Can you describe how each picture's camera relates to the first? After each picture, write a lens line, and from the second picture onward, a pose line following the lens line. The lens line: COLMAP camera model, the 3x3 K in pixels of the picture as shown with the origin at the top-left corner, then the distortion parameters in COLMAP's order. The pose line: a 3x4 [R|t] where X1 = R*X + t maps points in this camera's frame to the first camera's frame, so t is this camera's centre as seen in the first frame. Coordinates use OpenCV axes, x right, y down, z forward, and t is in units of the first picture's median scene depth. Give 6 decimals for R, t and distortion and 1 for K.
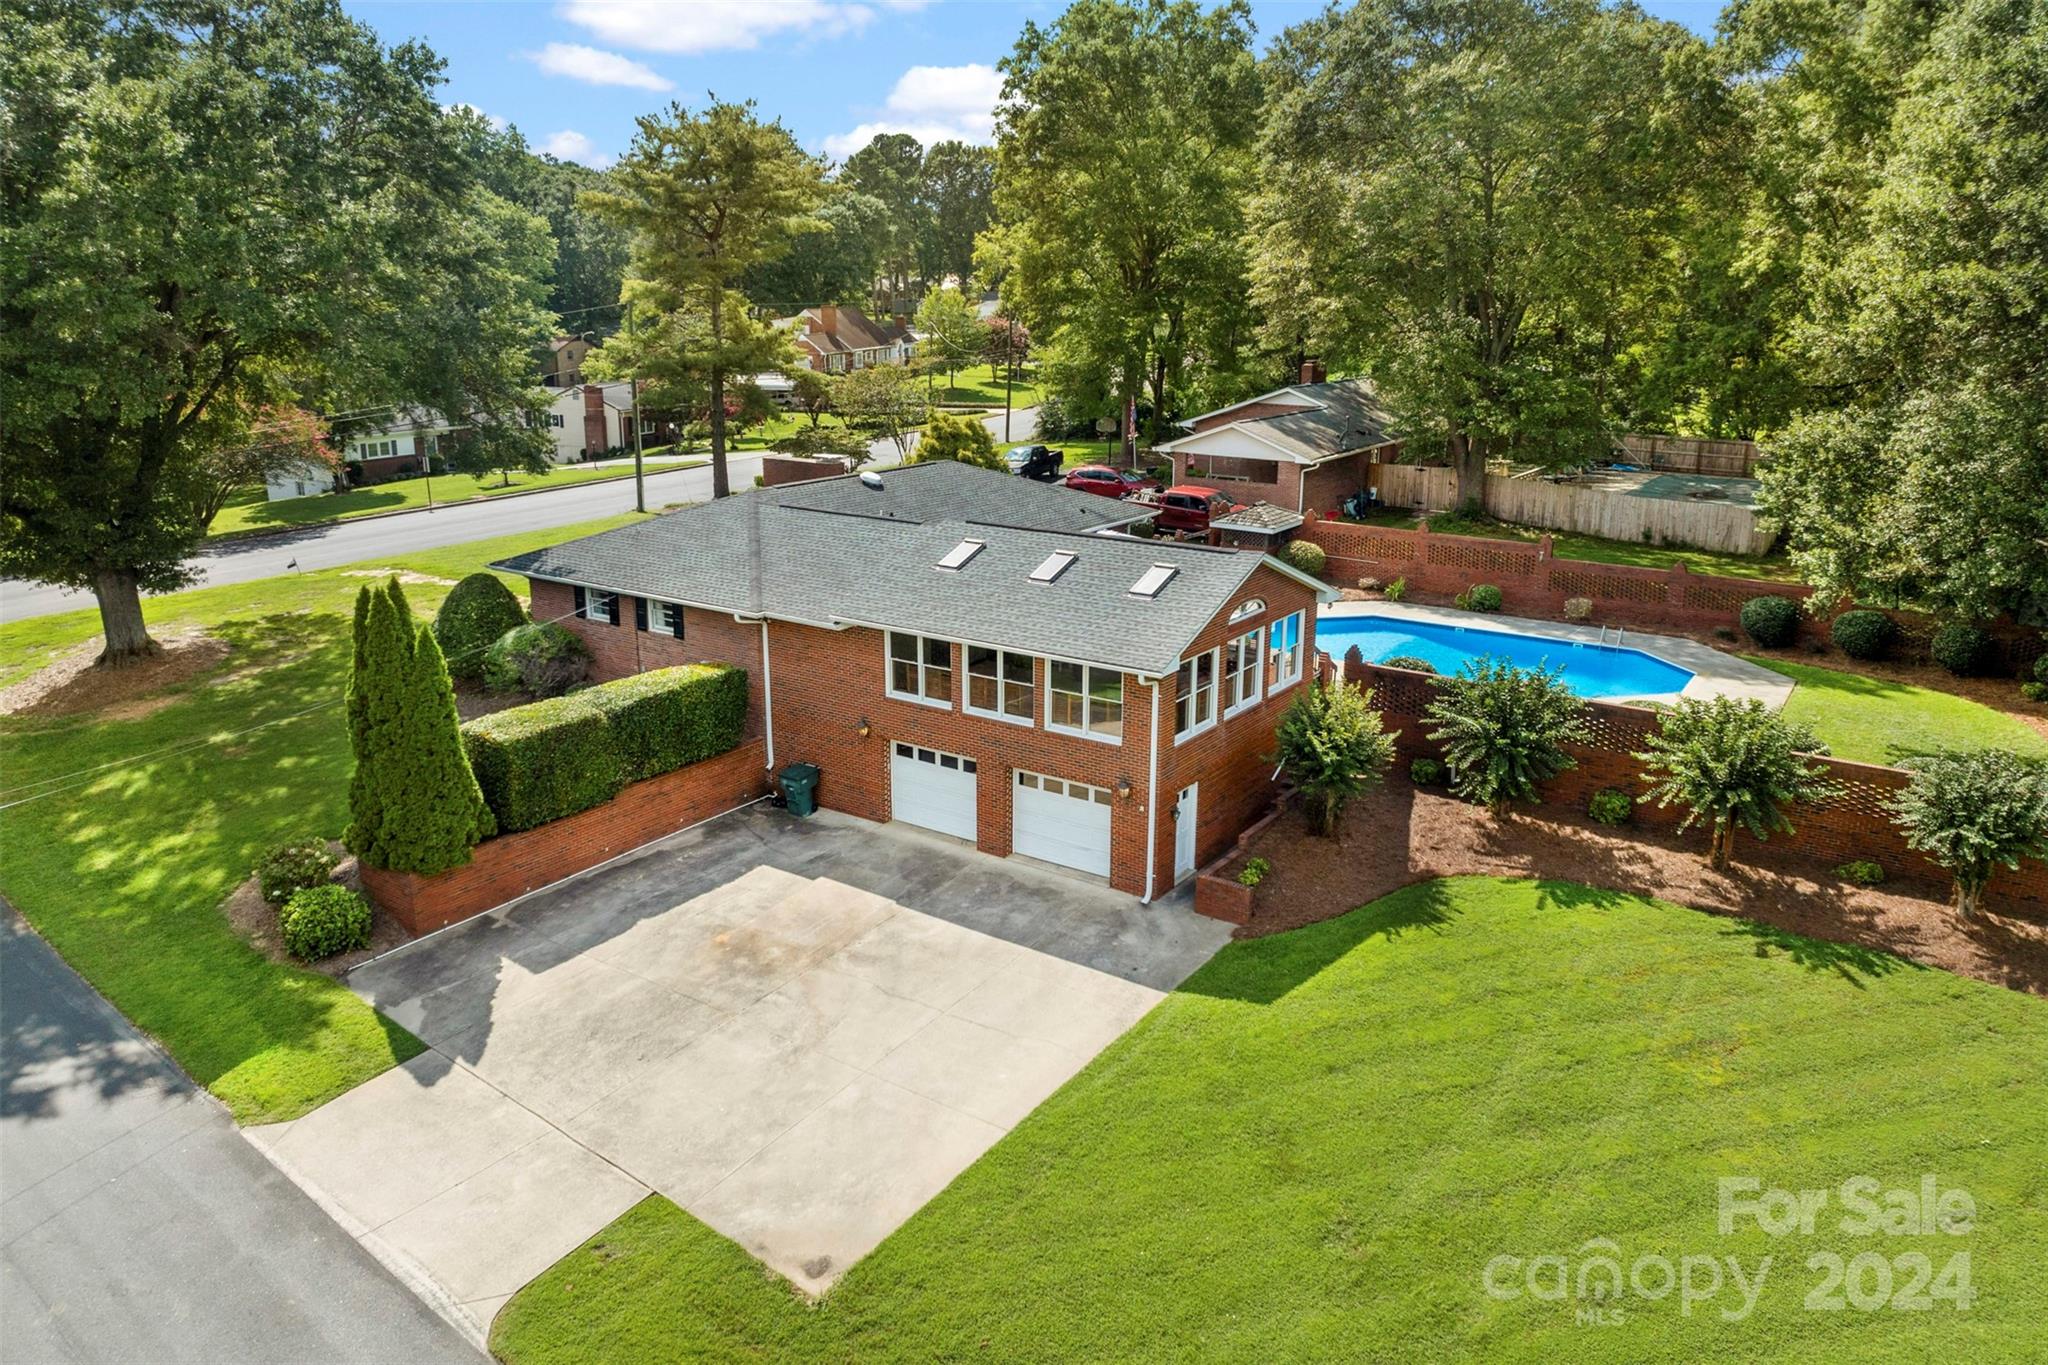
lens RADIAL K [[1447.3, 0, 1029.3], [0, 1447.3, 668.2], [0, 0, 1]] dist [-0.039100, 0.003058]
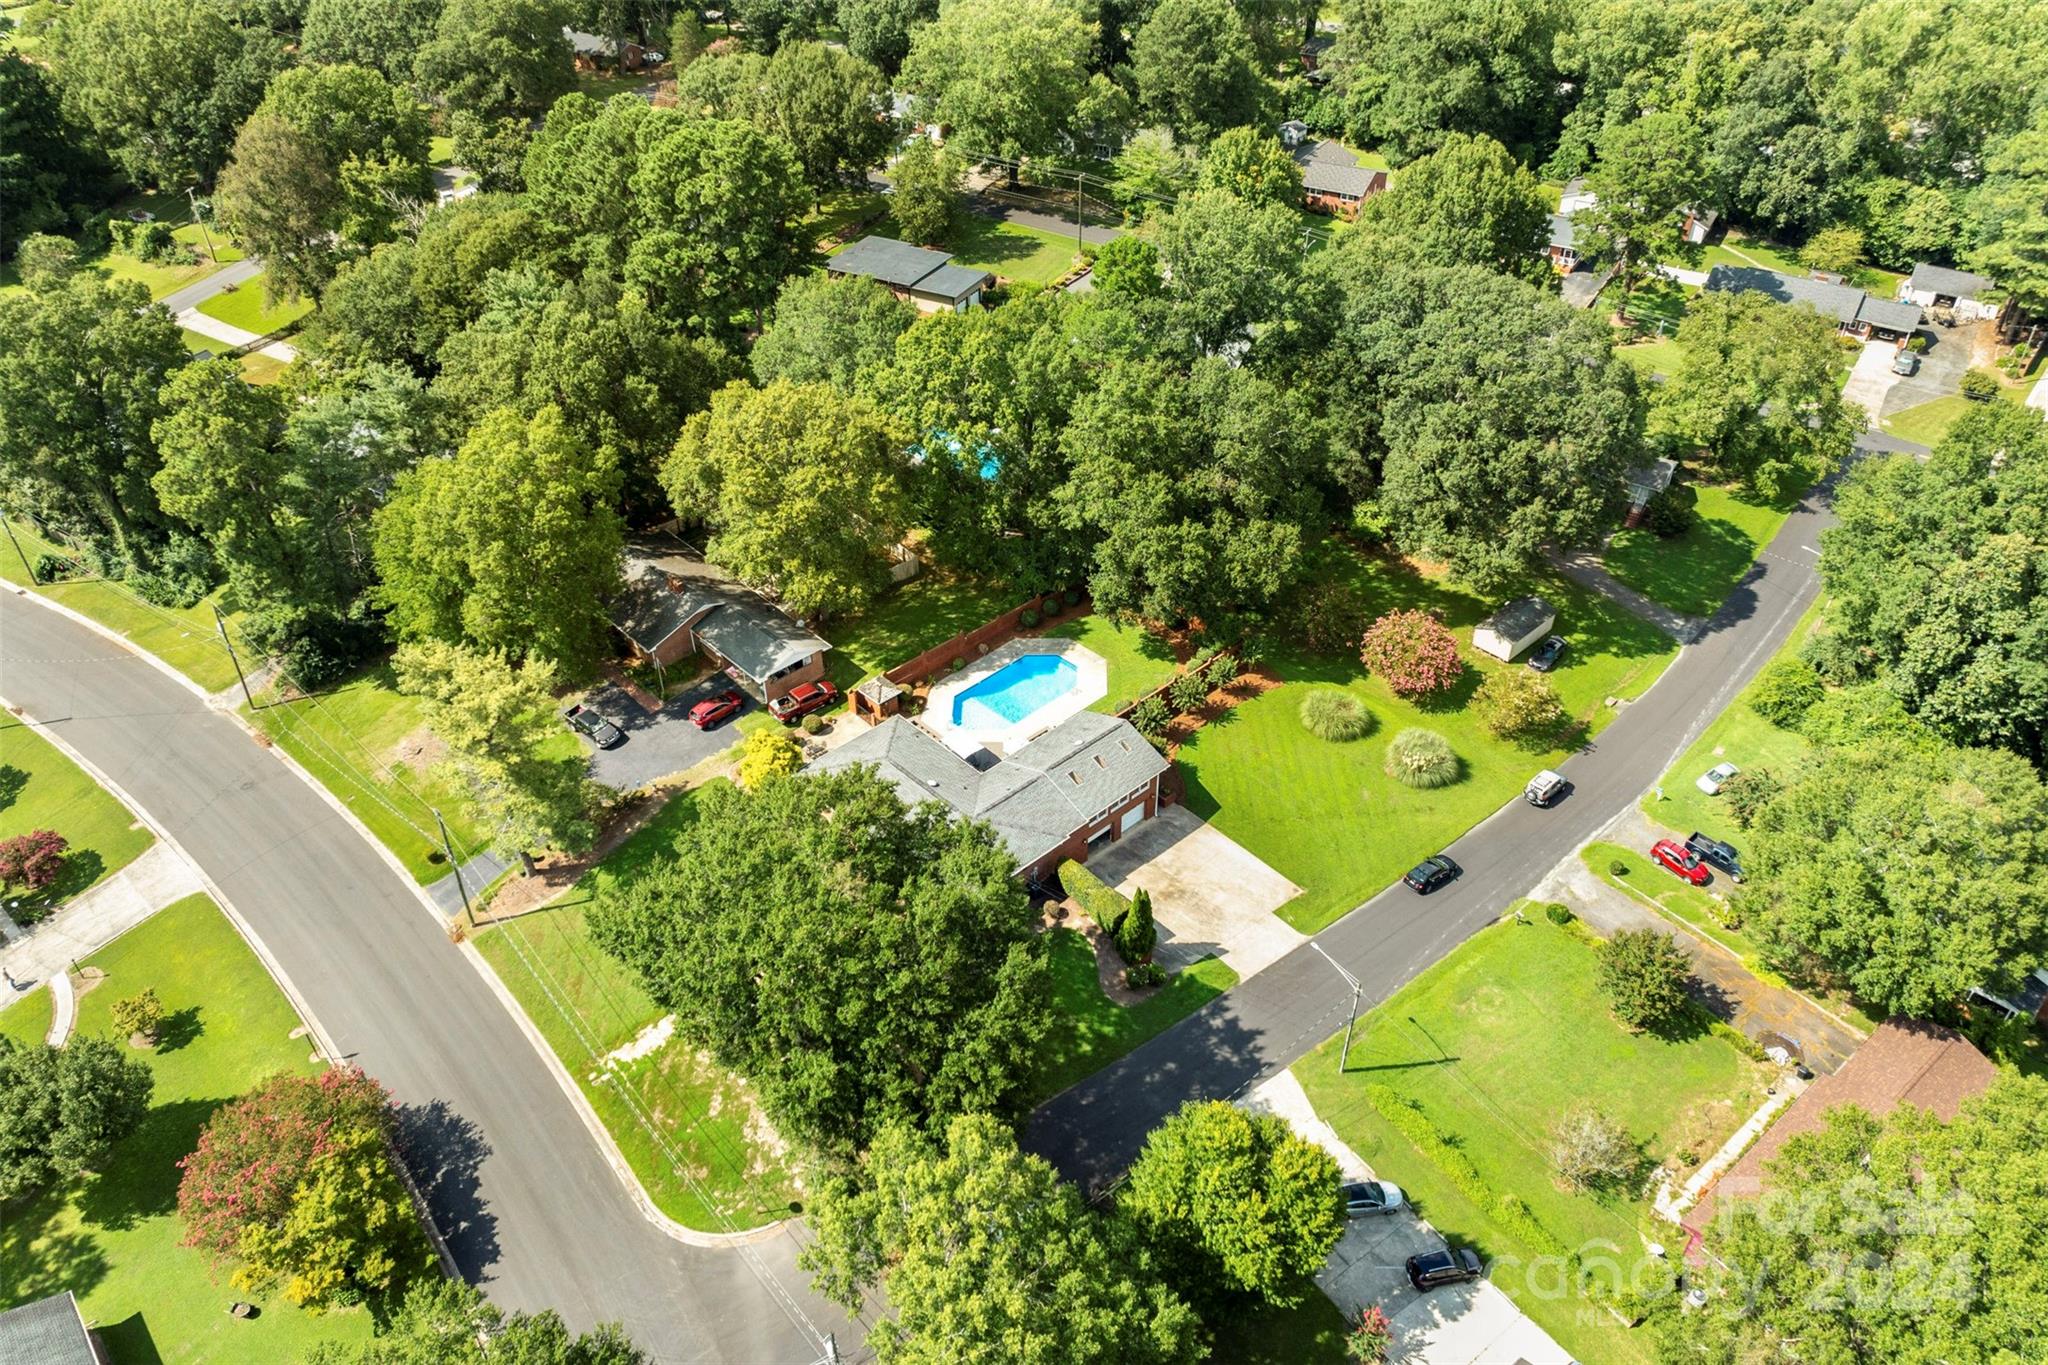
lens RADIAL K [[1447.3, 0, 1029.3], [0, 1447.3, 668.2], [0, 0, 1]] dist [-0.039100, 0.003058]
pose [[0.215486, -0.588191, 0.779485, -2.883382], [0.278898, 0.802060, 0.528126, -2.381286], [-0.935832, 0.103593, 0.336878, 0.034226]]
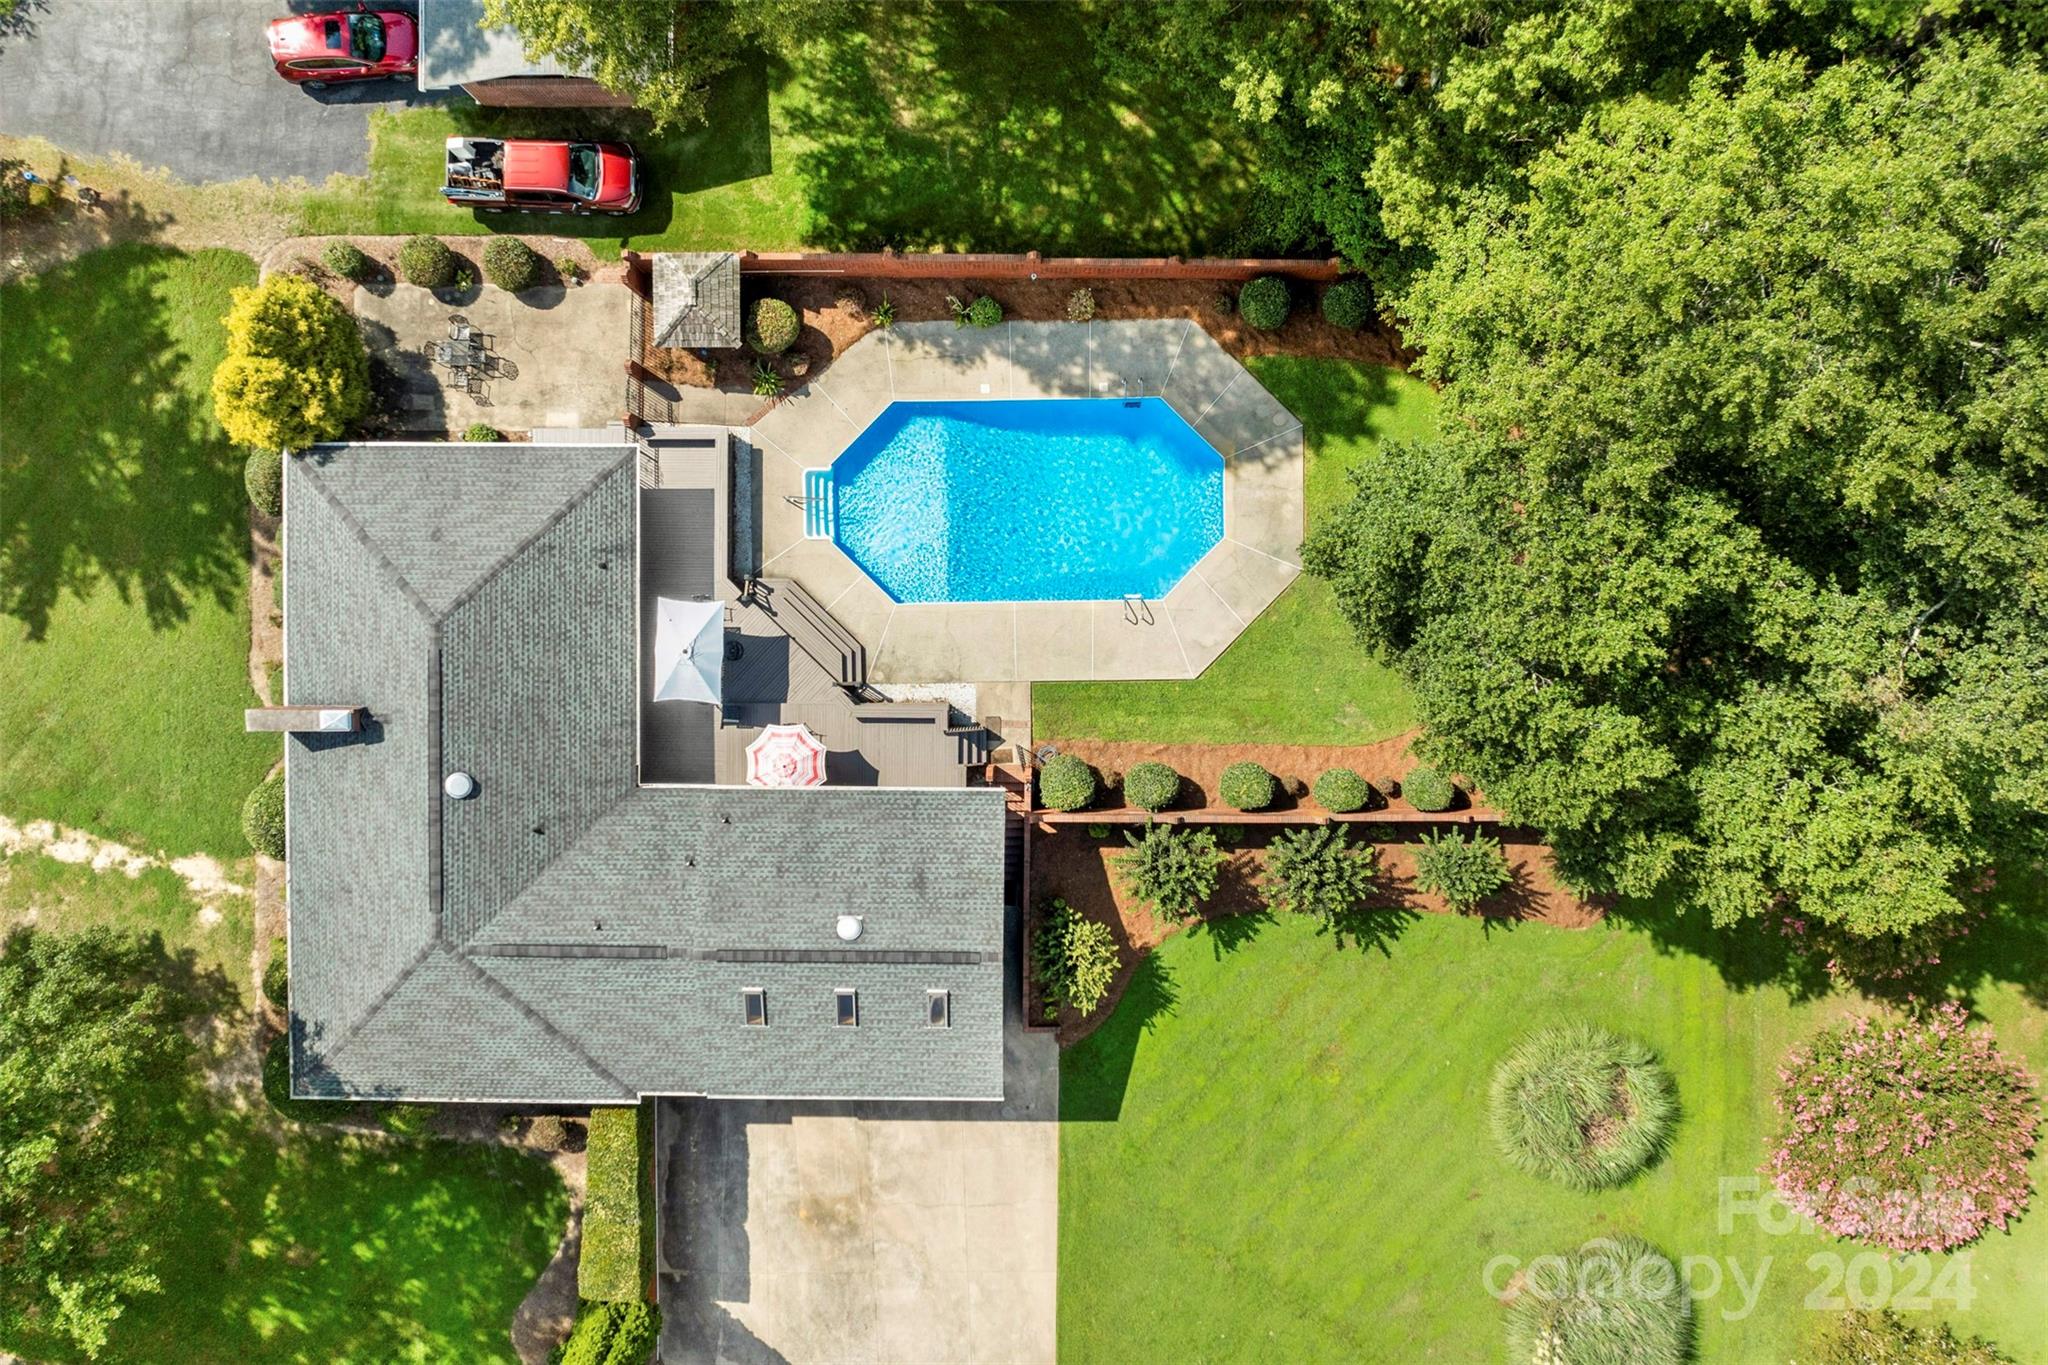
lens RADIAL K [[1447.3, 0, 1029.3], [0, 1447.3, 668.2], [0, 0, 1]] dist [-0.039100, 0.003058]
pose [[0.827220, -0.561647, -0.016102, 0.399526], [0.147073, 0.188779, 0.970944, -1.569708], [-0.542288, -0.805552, 0.238765, 1.015940]]
